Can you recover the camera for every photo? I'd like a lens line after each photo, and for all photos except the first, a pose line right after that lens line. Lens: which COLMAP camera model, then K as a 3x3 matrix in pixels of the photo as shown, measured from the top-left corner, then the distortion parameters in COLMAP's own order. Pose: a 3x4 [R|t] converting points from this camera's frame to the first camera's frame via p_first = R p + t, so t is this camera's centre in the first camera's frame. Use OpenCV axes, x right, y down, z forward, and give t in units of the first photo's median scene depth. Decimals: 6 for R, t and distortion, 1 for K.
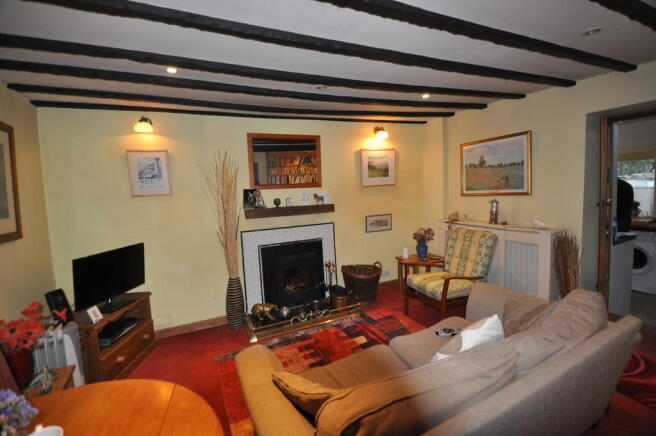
lens RADIAL K [[294.3, 0, 324.6], [0, 294.3, 207.5], [0, 0, 1]] dist [-0.001392, -0.000546]
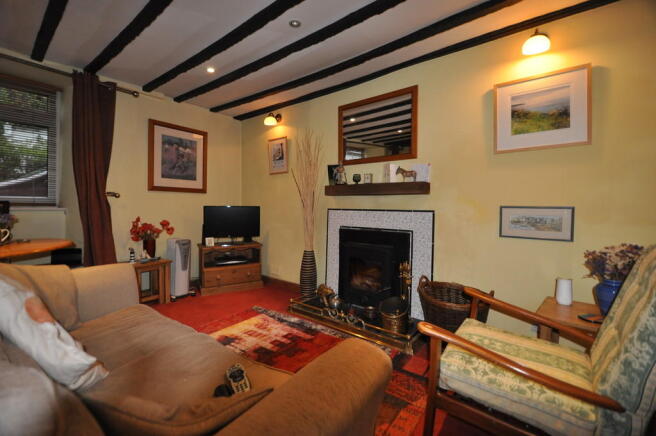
lens RADIAL K [[294.3, 0, 324.6], [0, 294.3, 207.5], [0, 0, 1]] dist [-0.001392, -0.000546]
pose [[0.418824, 0.057201, -0.906264, 0.583570], [-0.083608, 0.996204, 0.024240, 0.053313], [0.904210, 0.065618, 0.422016, 0.550346]]
